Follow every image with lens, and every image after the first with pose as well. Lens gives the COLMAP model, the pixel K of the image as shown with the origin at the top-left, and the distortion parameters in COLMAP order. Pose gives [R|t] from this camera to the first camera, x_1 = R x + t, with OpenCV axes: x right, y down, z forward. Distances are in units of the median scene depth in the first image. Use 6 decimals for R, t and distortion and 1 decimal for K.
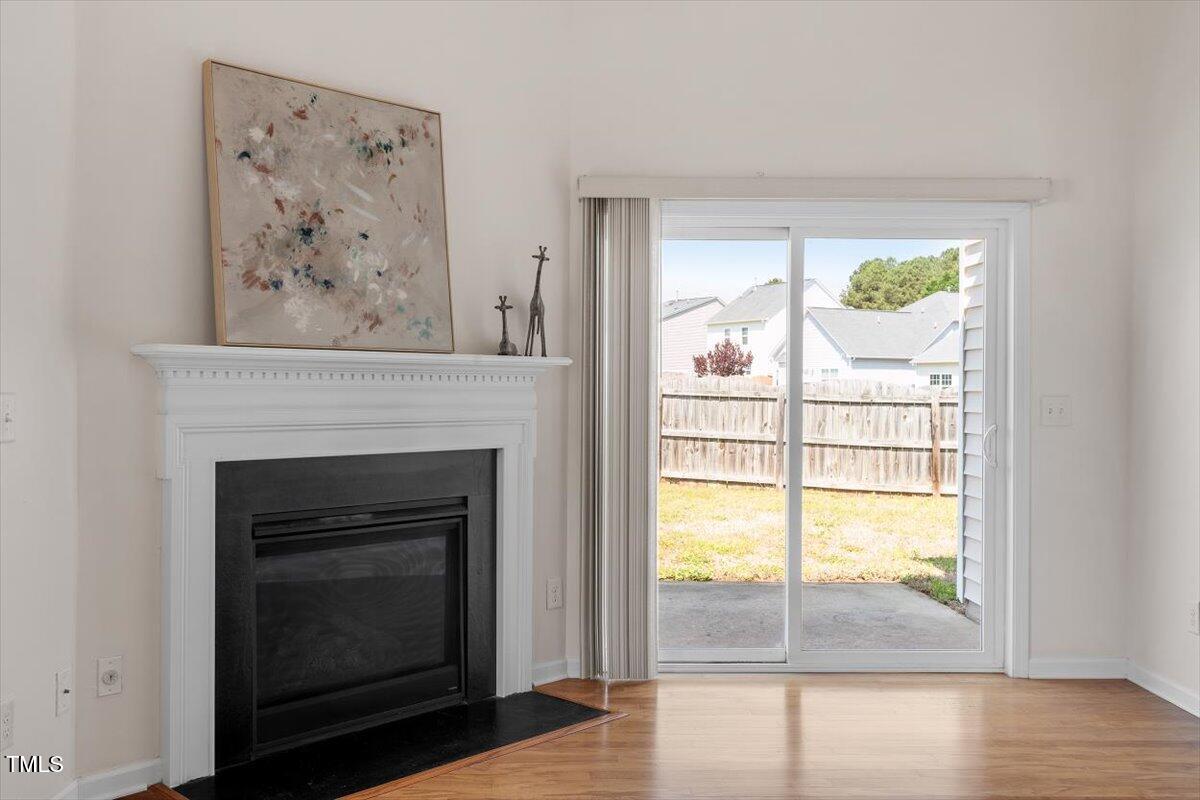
lens RADIAL K [[1104.3, 0, 603.5], [0, 1104.3, 398.6], [0, 0, 1]] dist [0.016139, 0.000000]
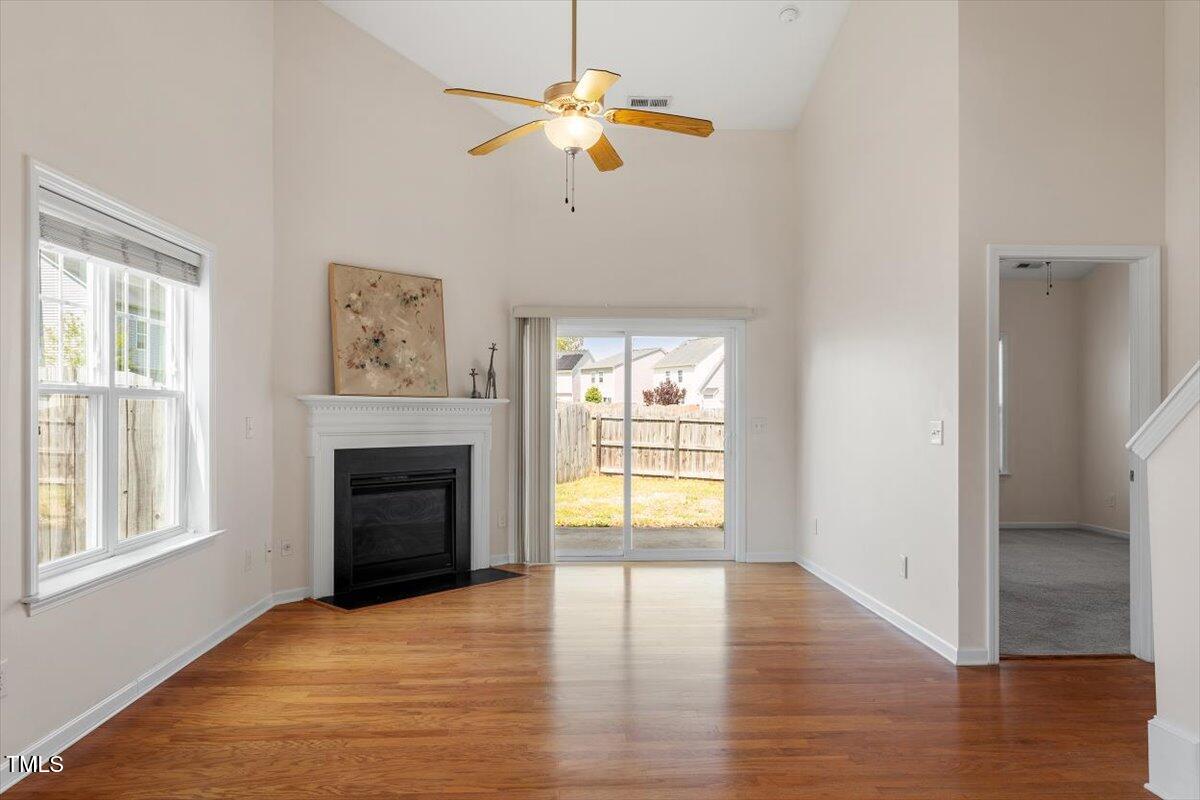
lens RADIAL K [[807.4, 0, 597.6], [0, 807.4, 408.6], [0, 0, 1]] dist [0.000838, -0.004209]
pose [[0.999803, -0.001950, 0.019736, 0.105156], [0.002265, 0.999871, -0.015929, 0.003824], [-0.019702, 0.015970, 0.999678, -0.468189]]
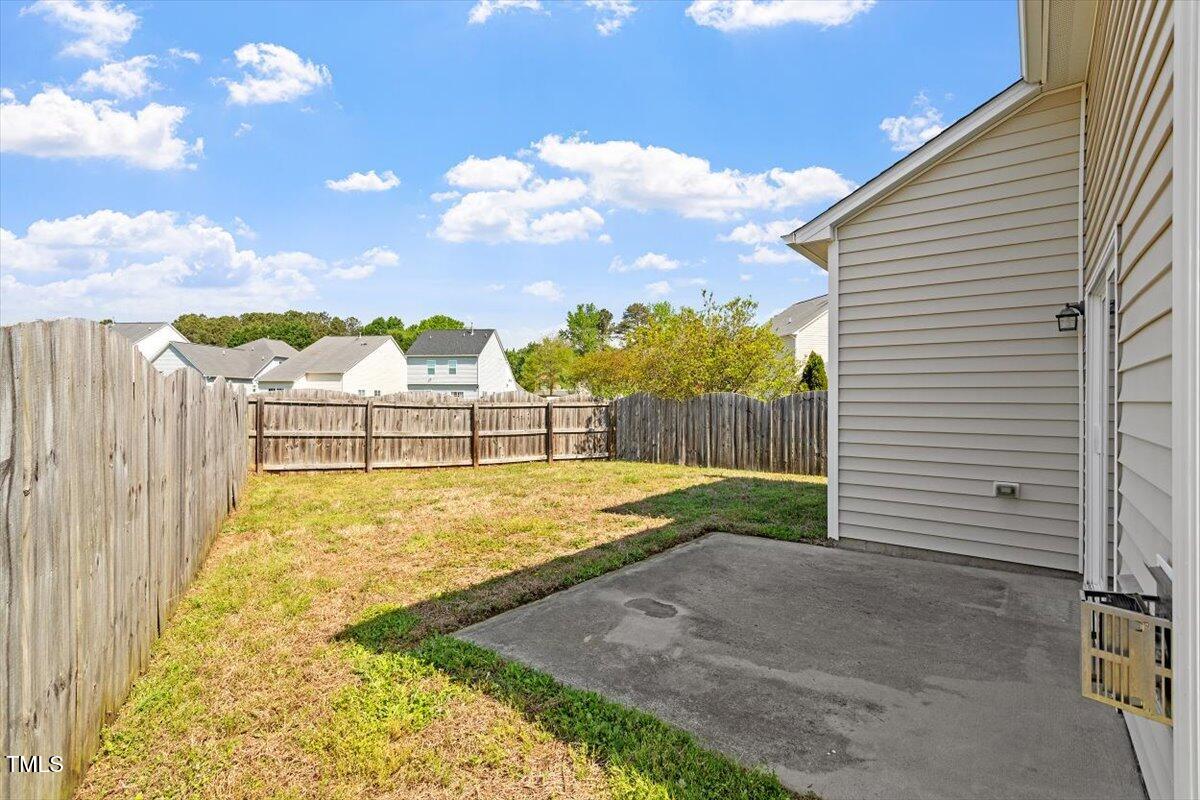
lens RADIAL K [[582.1, 0, 592.5], [0, 582.1, 395.2], [0, 0, 1]] dist [0.000922, -0.000461]
pose [[0.623873, 0.006387, 0.781500, -0.887795], [0.004841, 0.999916, -0.012037, -0.007204], [-0.781511, 0.011293, 0.623790, 1.282784]]
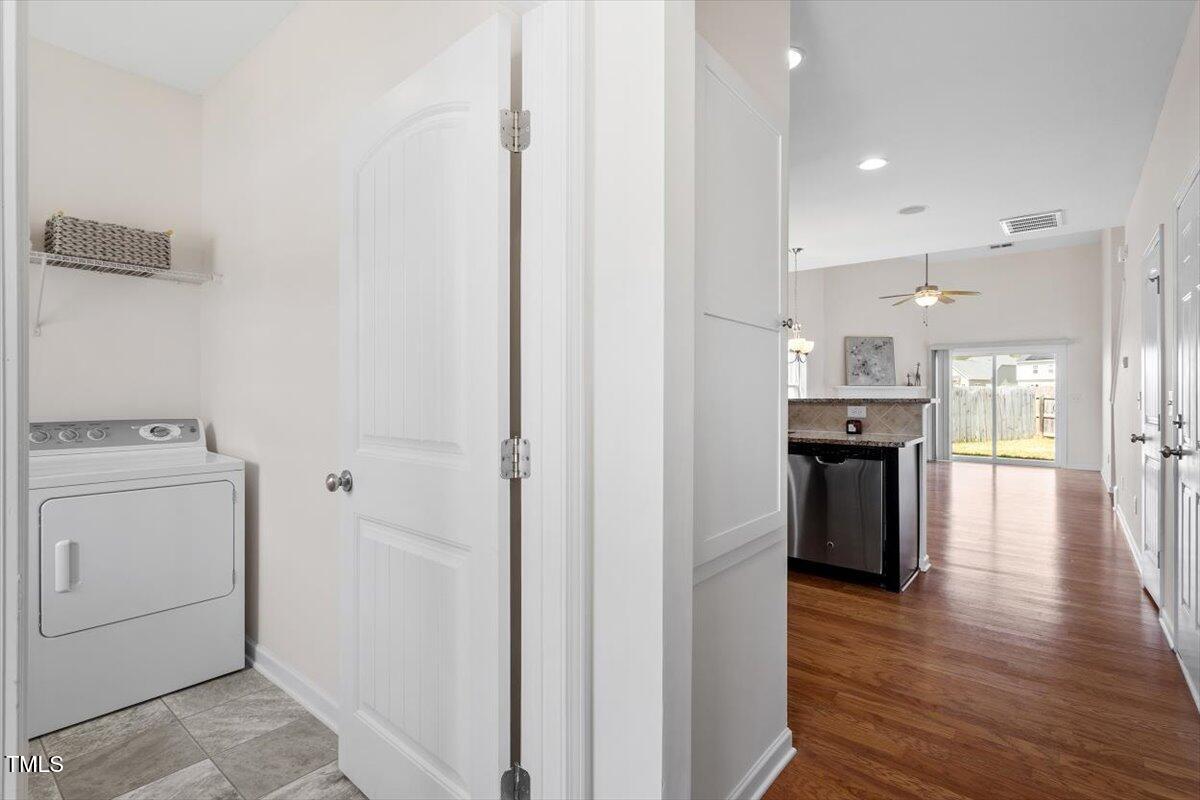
lens RADIAL K [[564.6, 0, 594.1], [0, 564.6, 391.7], [0, 0, 1]] dist [0.001779, 0.001326]
pose [[0.751075, -0.003905, -0.660205, 0.494759], [-0.008314, 0.999847, -0.015371, 0.033278], [0.660165, 0.017034, 0.750928, -1.703951]]
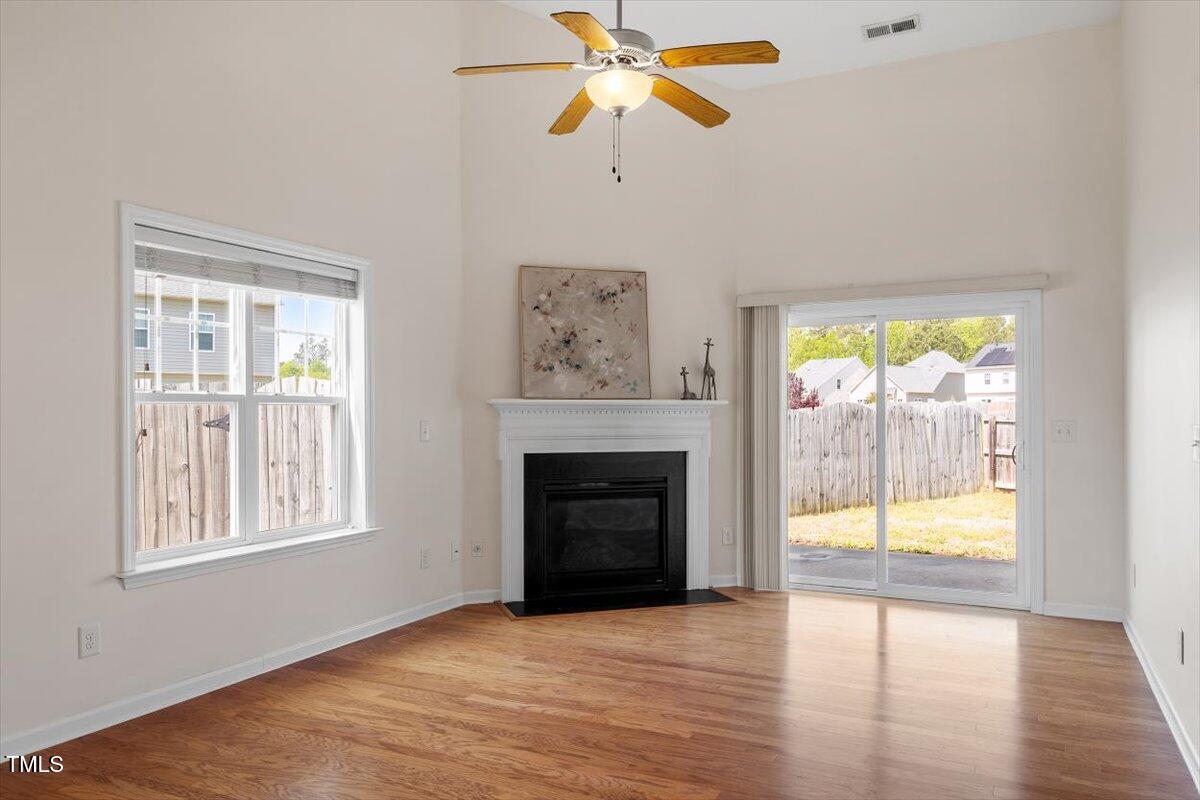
lens RADIAL K [[857.0, 0, 577.1], [0, 857.0, 412.1], [0, 0, 1]] dist [0.001005, 0.001070]
pose [[0.874859, -0.008910, -0.484296, 0.435955], [0.001122, 0.999865, -0.016368, 0.004188], [0.484377, 0.013777, 0.874751, -0.316424]]
